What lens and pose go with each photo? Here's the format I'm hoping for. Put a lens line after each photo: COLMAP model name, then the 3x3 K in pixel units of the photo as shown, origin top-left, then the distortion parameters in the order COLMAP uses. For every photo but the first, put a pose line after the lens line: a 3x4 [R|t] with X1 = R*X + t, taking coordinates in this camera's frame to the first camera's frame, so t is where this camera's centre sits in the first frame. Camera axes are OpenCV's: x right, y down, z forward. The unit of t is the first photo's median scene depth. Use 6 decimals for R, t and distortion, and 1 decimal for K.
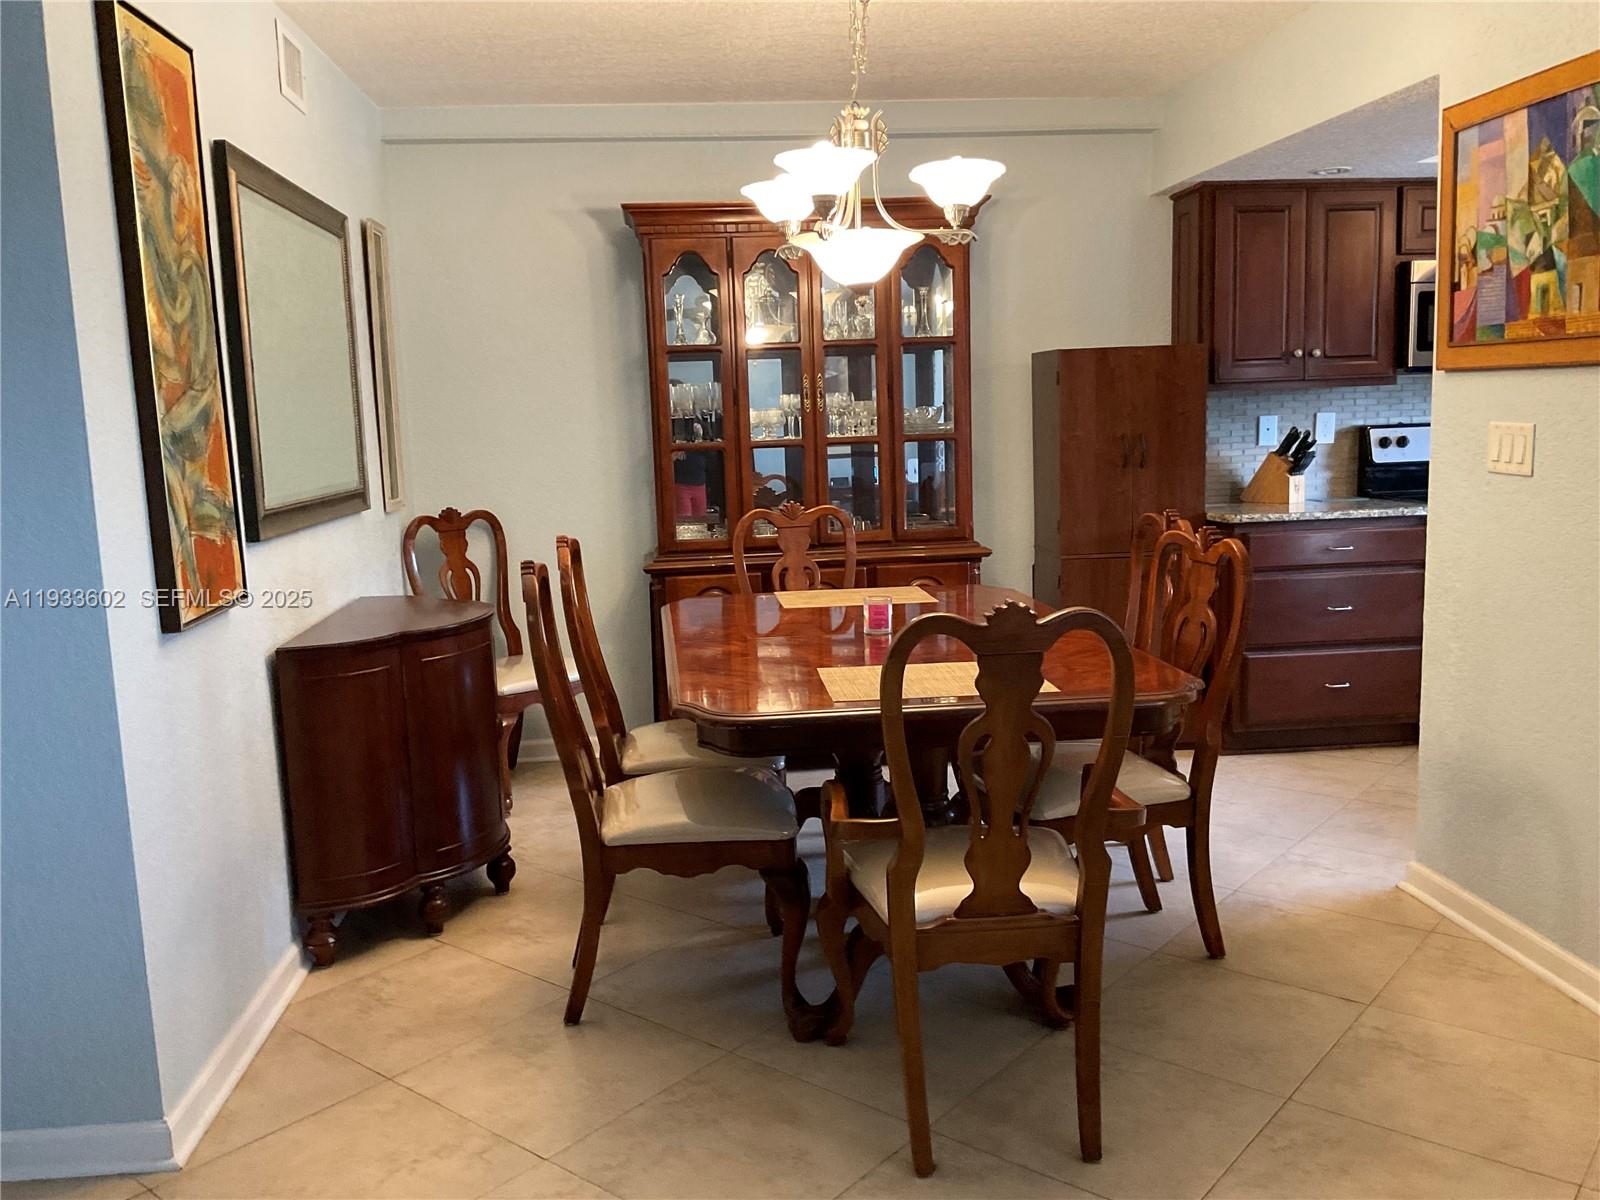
lens RADIAL K [[1327.8, 0, 795.8], [0, 1327.8, 598.4], [0, 0, 1]] dist [0.047975, -0.080320]
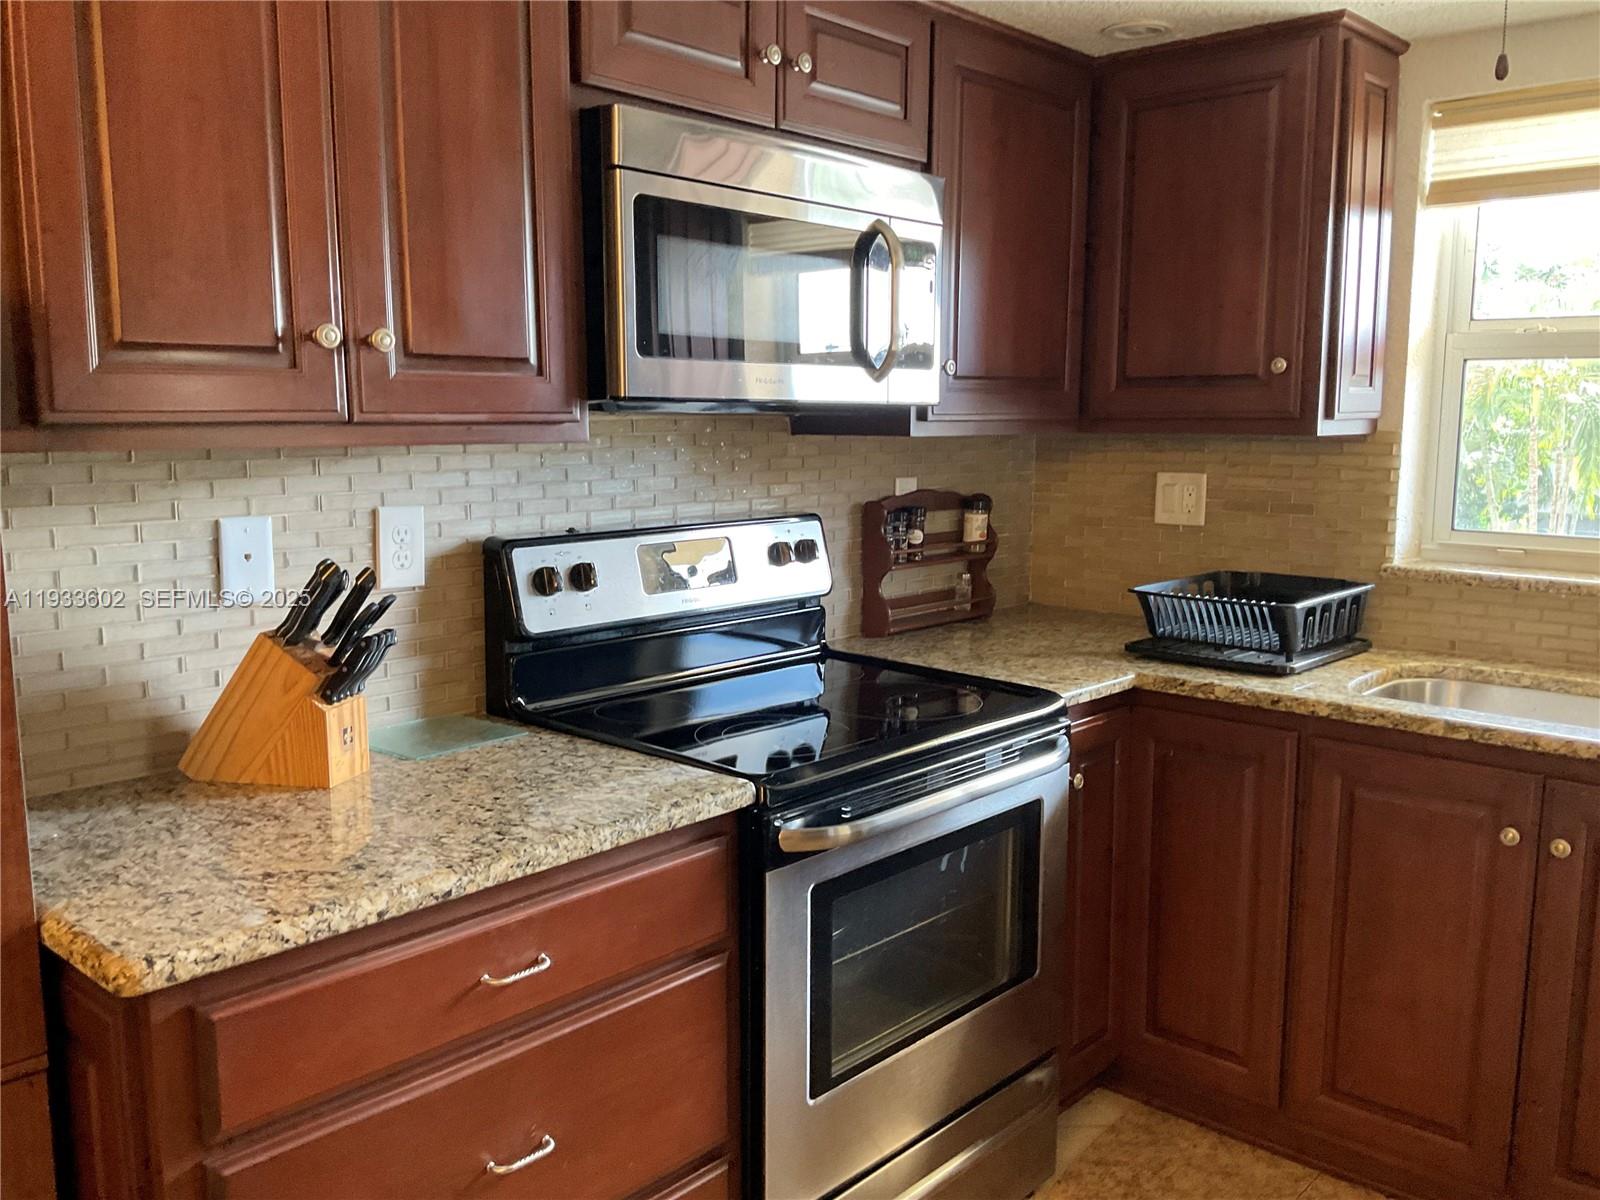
lens RADIAL K [[1327.8, 0, 797.0], [0, 1327.8, 598.9], [0, 0, 1]] dist [0.047975, -0.080320]
pose [[0.743910, -0.061567, 0.665438, 0.383729], [0.070001, 0.997448, 0.014029, -0.186146], [-0.664603, 0.036145, 0.746322, 1.085646]]
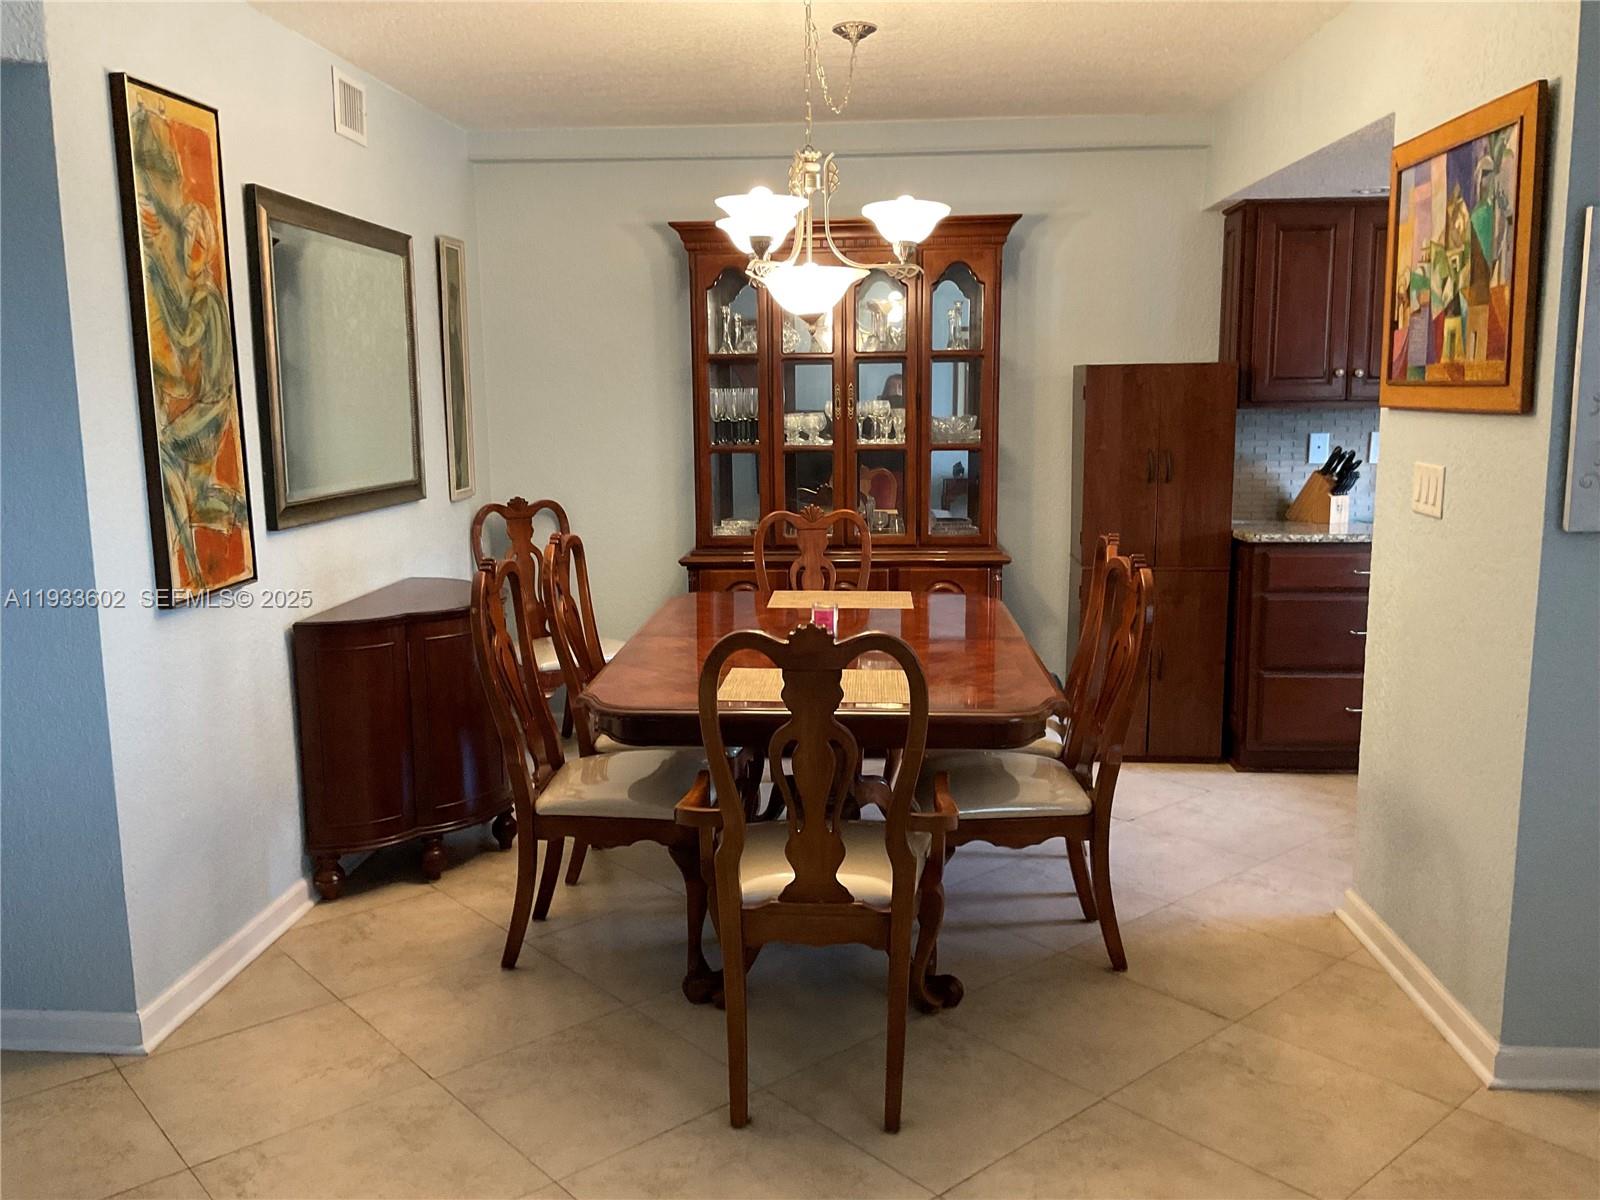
lens RADIAL K [[1327.8, 0, 791.8], [0, 1327.8, 599.2], [0, 0, 1]] dist [0.047975, -0.080320]
pose [[0.986126, 0.049604, -0.158414, 0.219628], [-0.046881, 0.998682, 0.020882, -0.027377], [0.159241, -0.013166, 0.987152, -0.071035]]
